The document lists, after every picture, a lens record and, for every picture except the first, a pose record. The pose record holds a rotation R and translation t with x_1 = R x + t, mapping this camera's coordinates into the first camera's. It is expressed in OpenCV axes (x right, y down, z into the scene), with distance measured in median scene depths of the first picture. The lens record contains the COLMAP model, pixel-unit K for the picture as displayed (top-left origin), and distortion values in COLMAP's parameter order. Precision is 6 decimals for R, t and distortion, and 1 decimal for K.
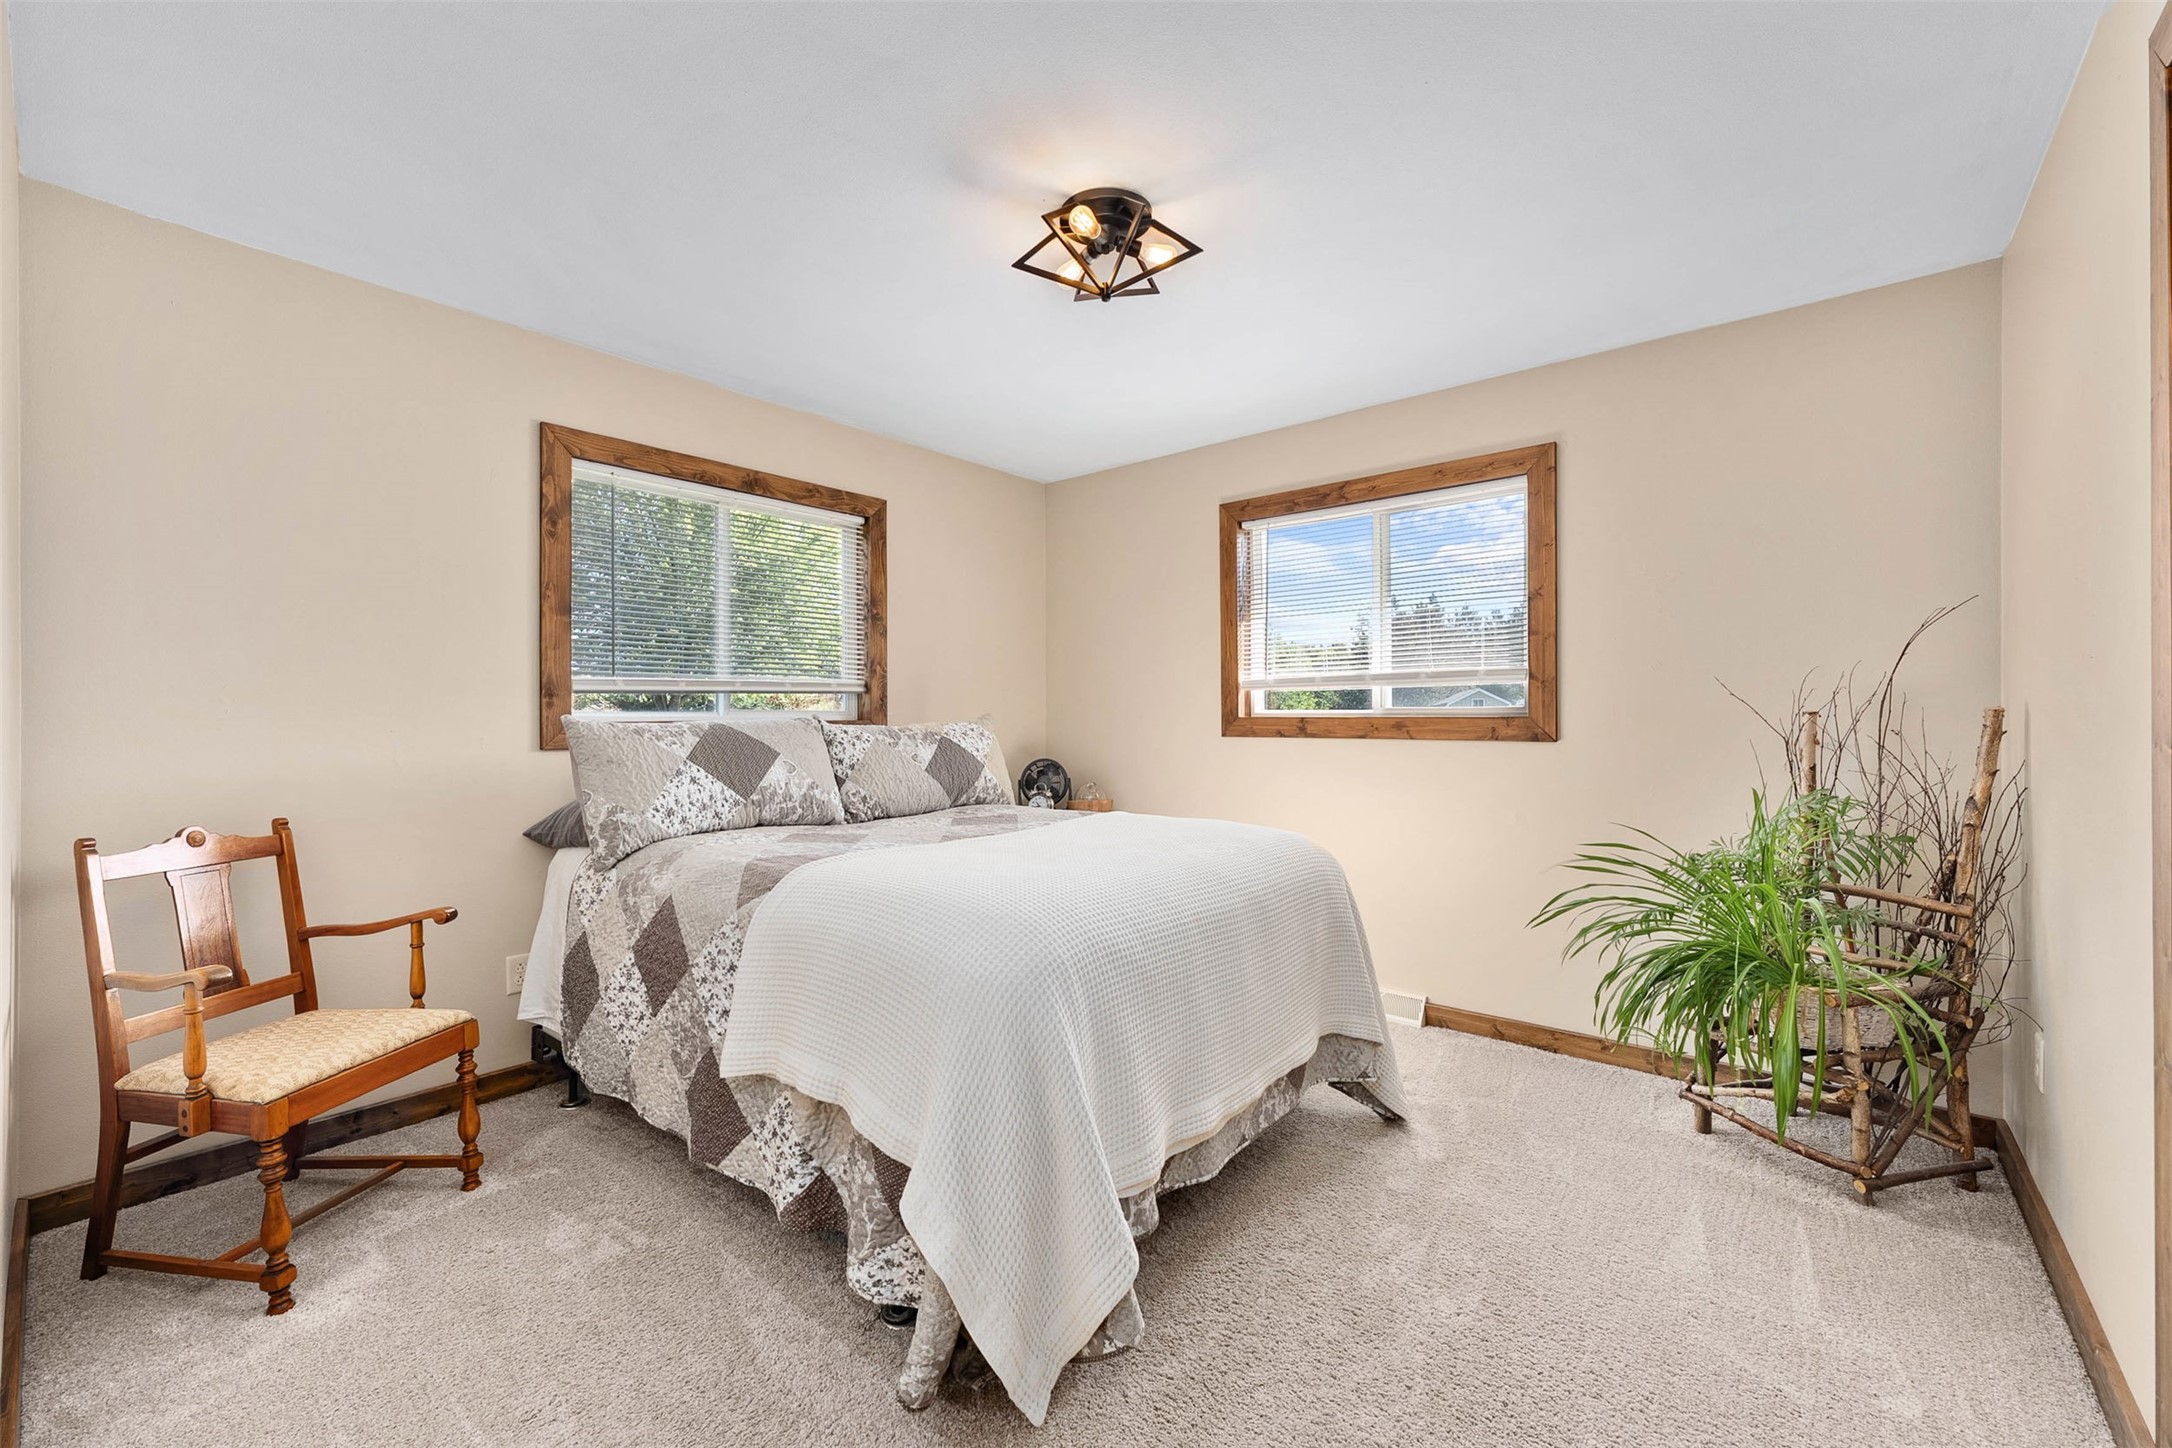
lens RADIAL K [[860.6, 0, 1129.0], [0, 860.6, 723.0], [0, 0, 1]] dist [0.000041, 0.006789]
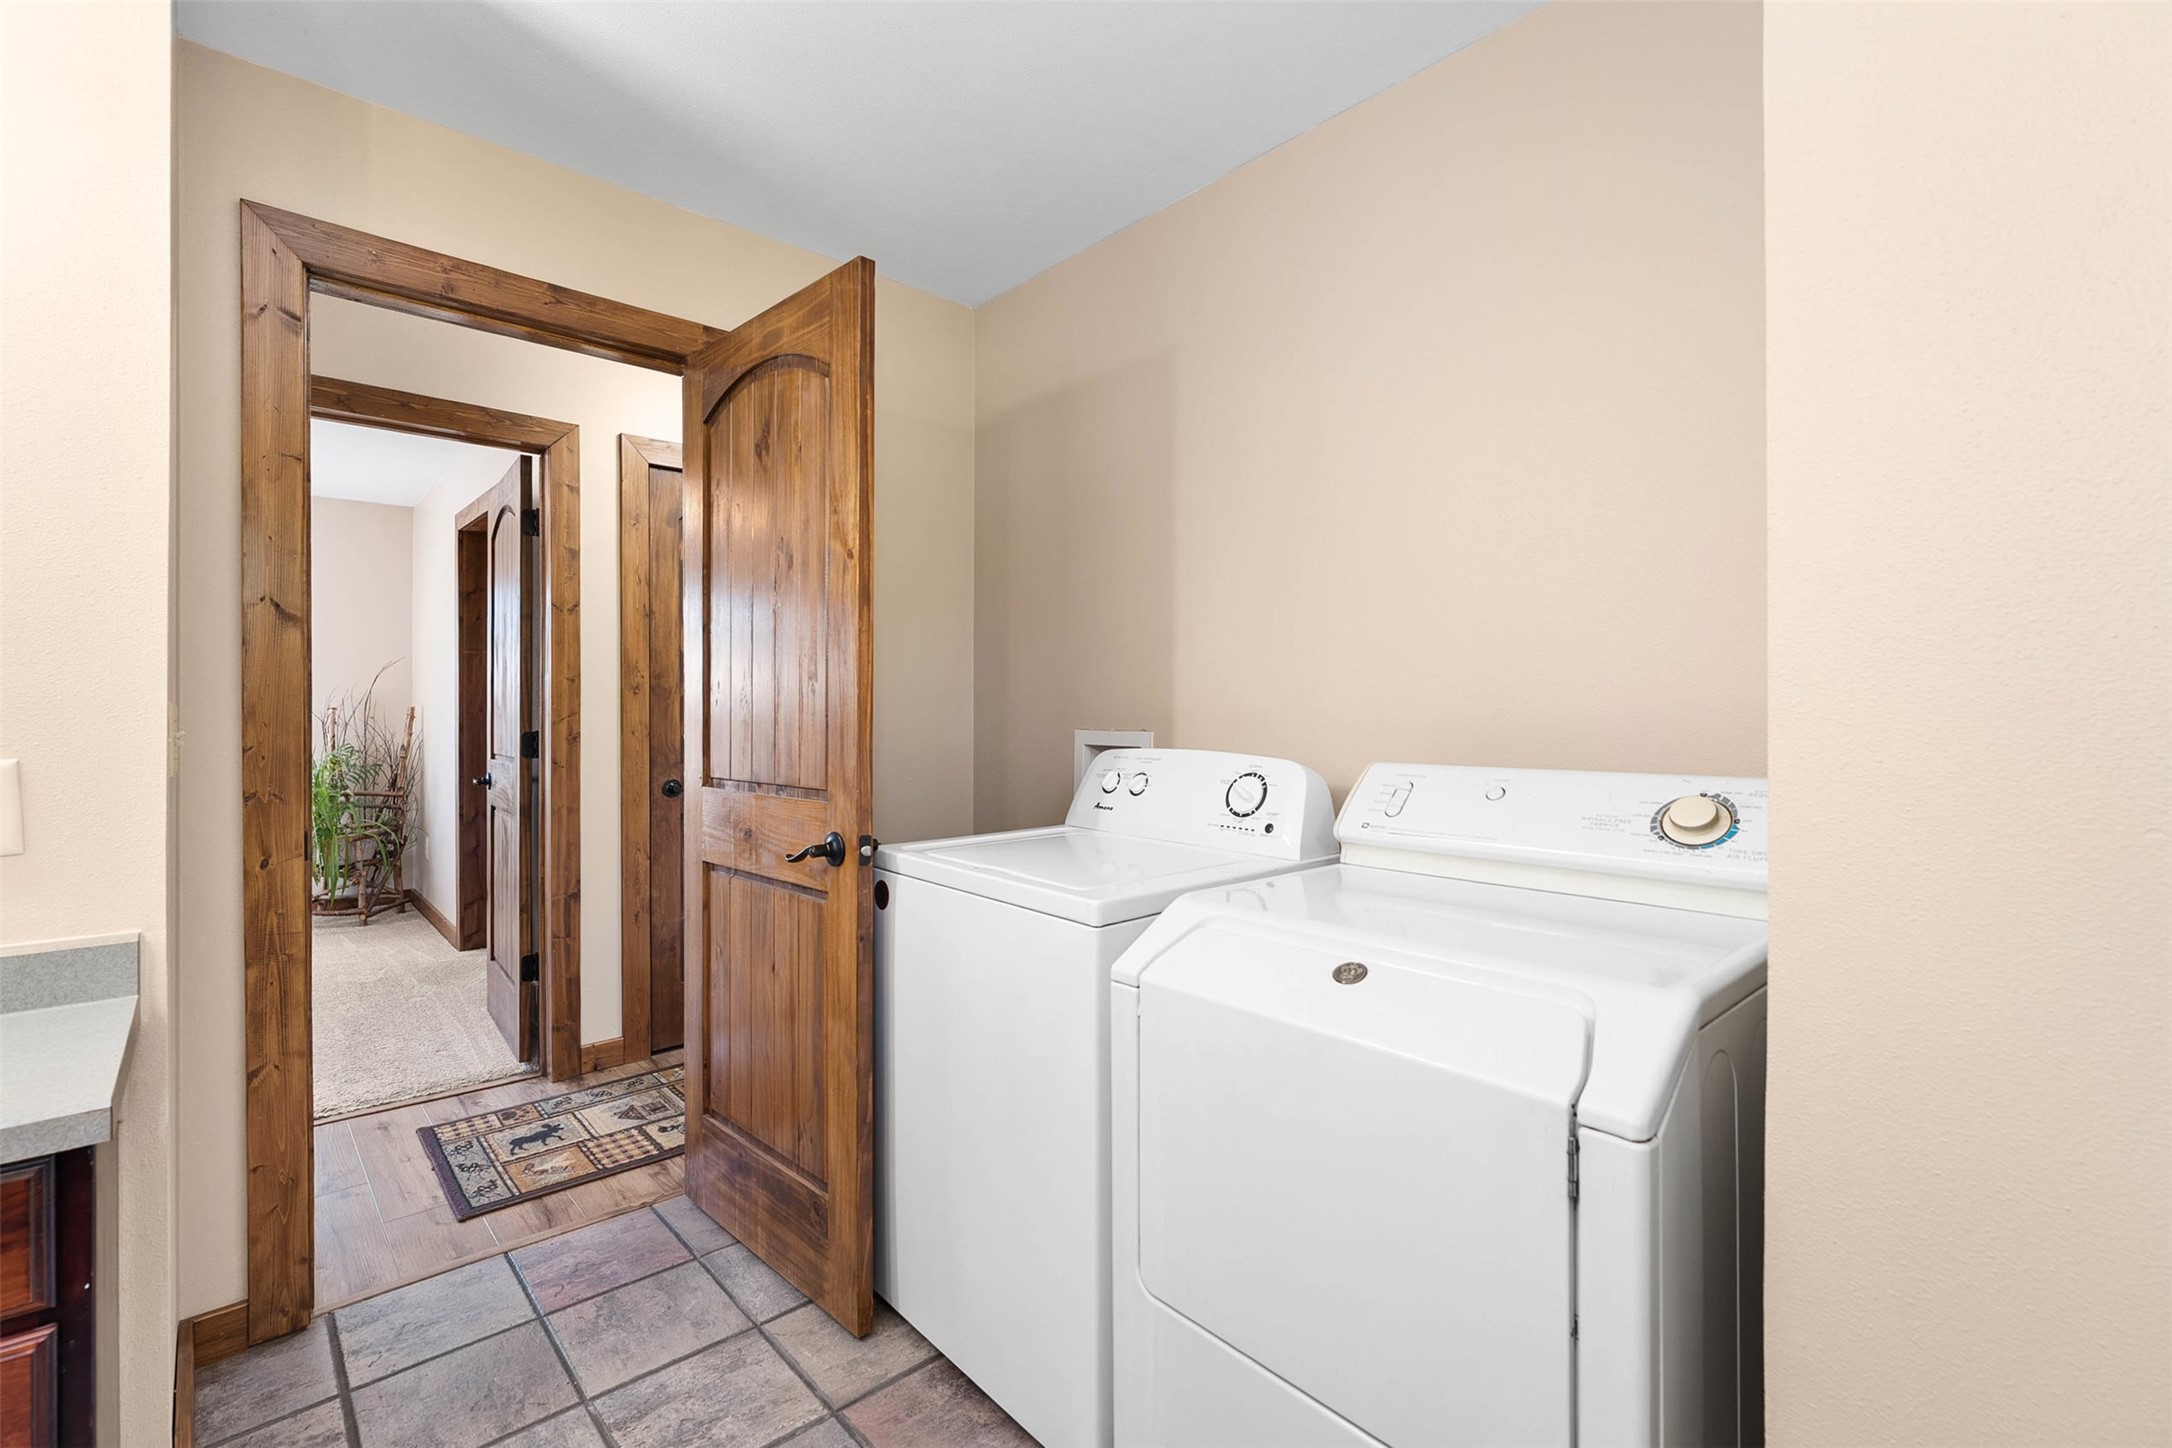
lens RADIAL K [[950.8, 0, 1083.9], [0, 950.8, 712.9], [0, 0, 1]] dist [0.000676, 0.000096]
pose [[0.144567, -0.000196, 0.989495, -1.249763], [0.005485, 0.999985, -0.000604, 0.011633], [-0.989480, 0.005515, 0.144566, -1.142054]]
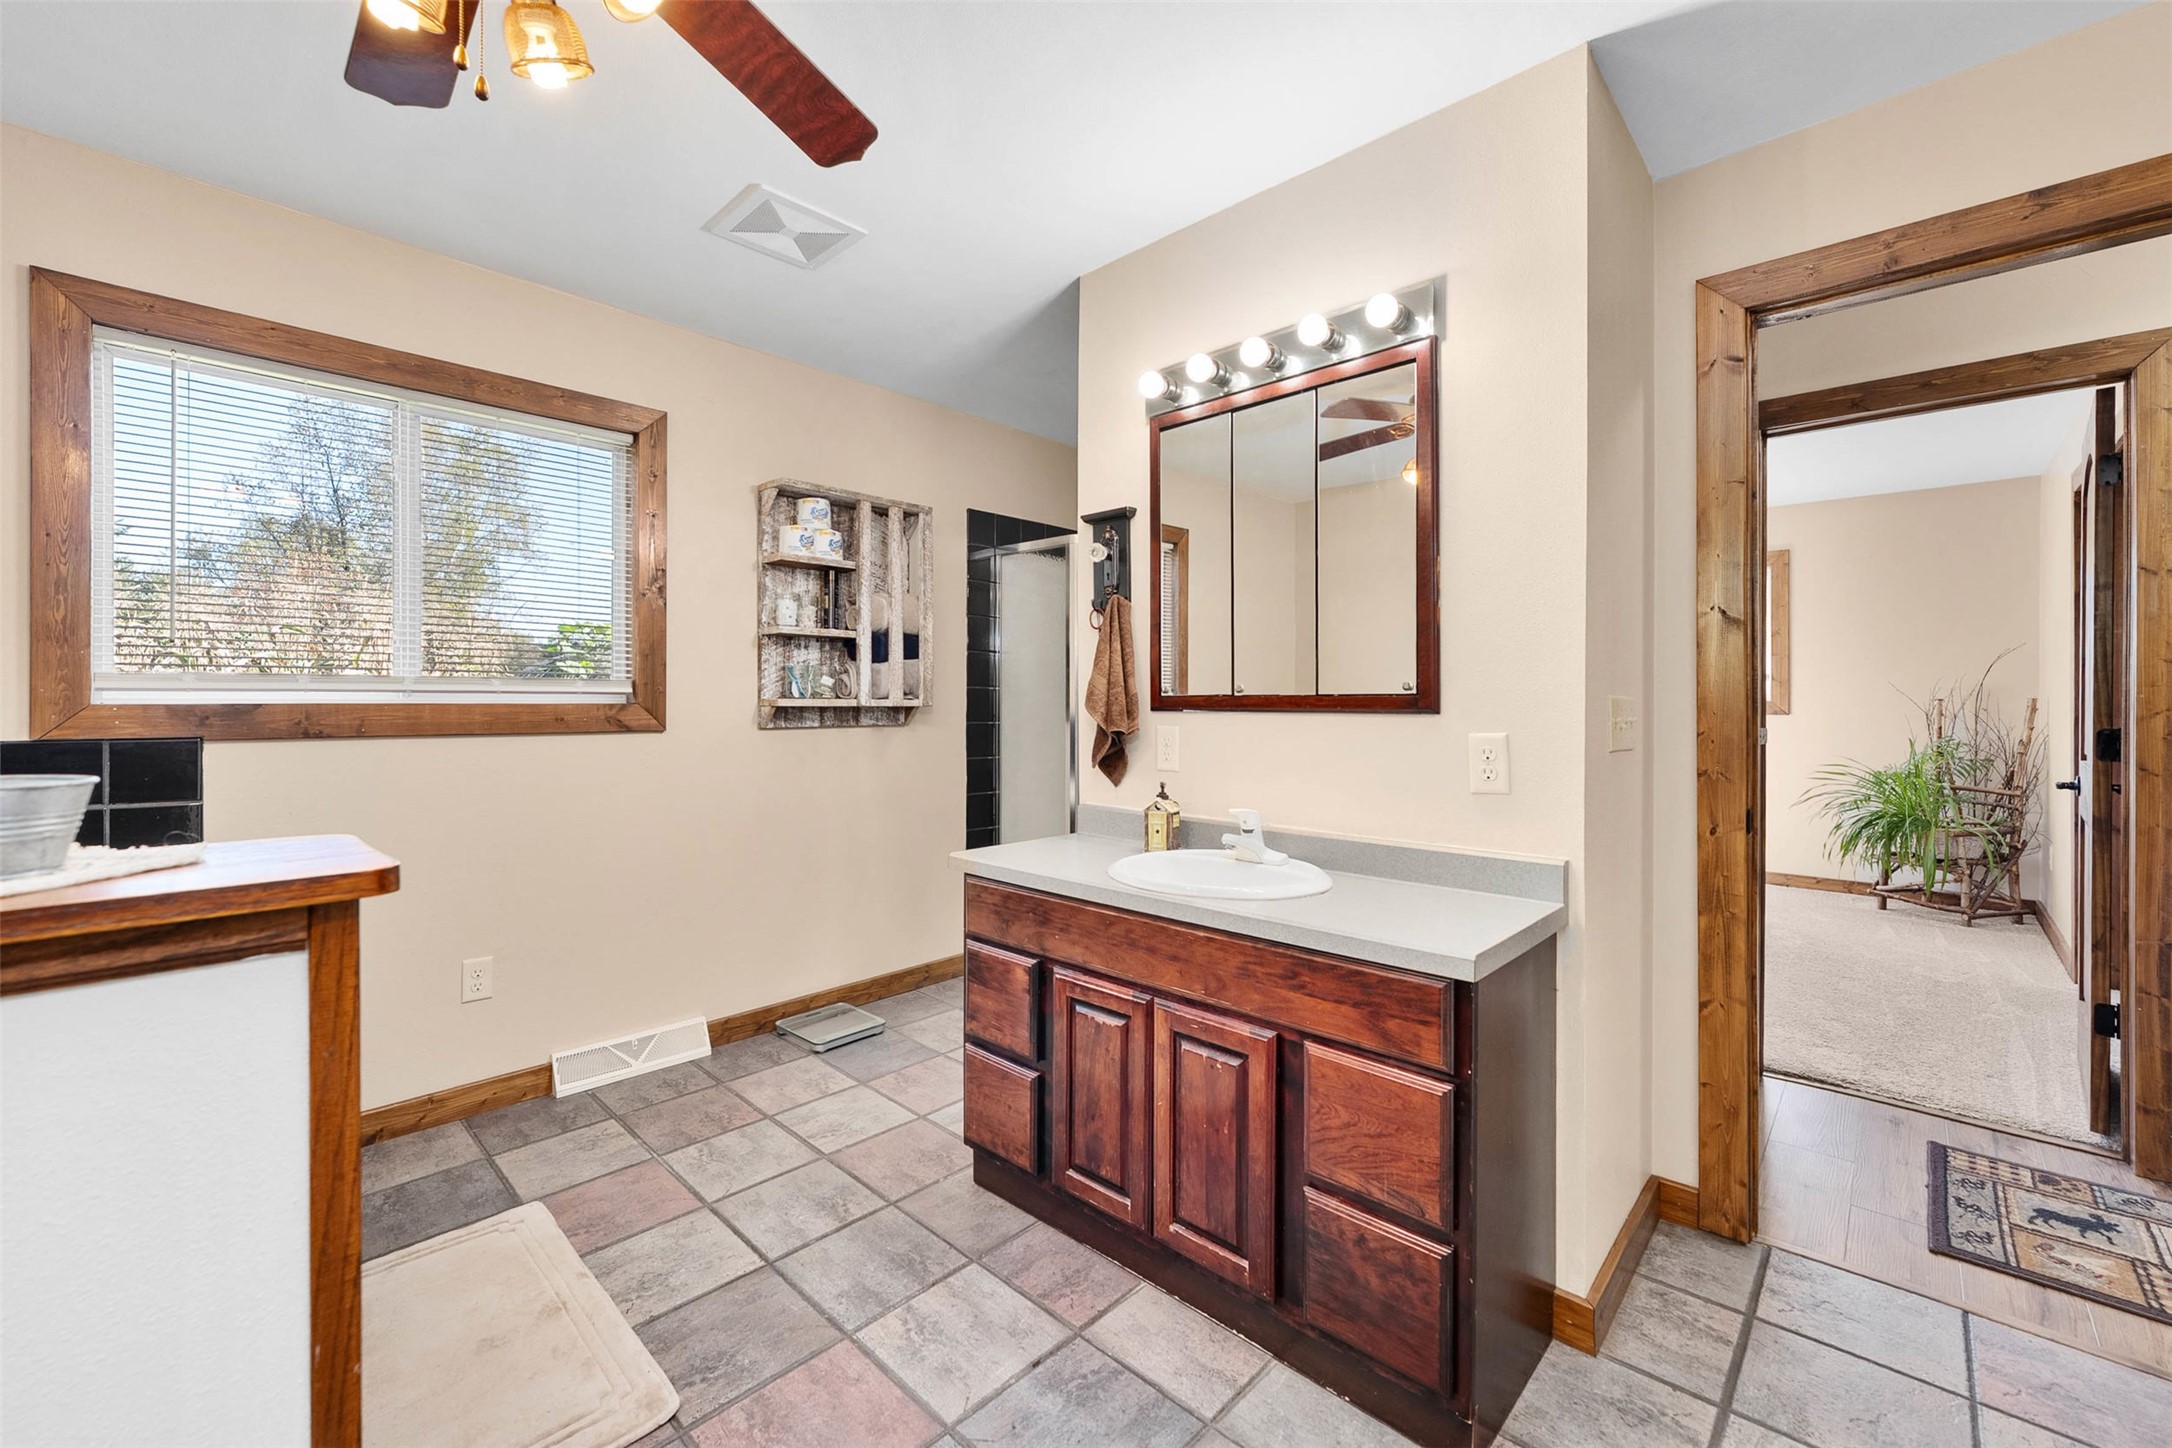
lens RADIAL K [[880.5, 0, 1088.5], [0, 880.5, 703.9], [0, 0, 1]] dist [-0.000568, -0.000309]
pose [[0.997545, 0.003380, -0.069949, -1.117751], [-0.003598, 0.999989, -0.002989, 0.012337], [0.069938, 0.003233, 0.997546, -1.265418]]
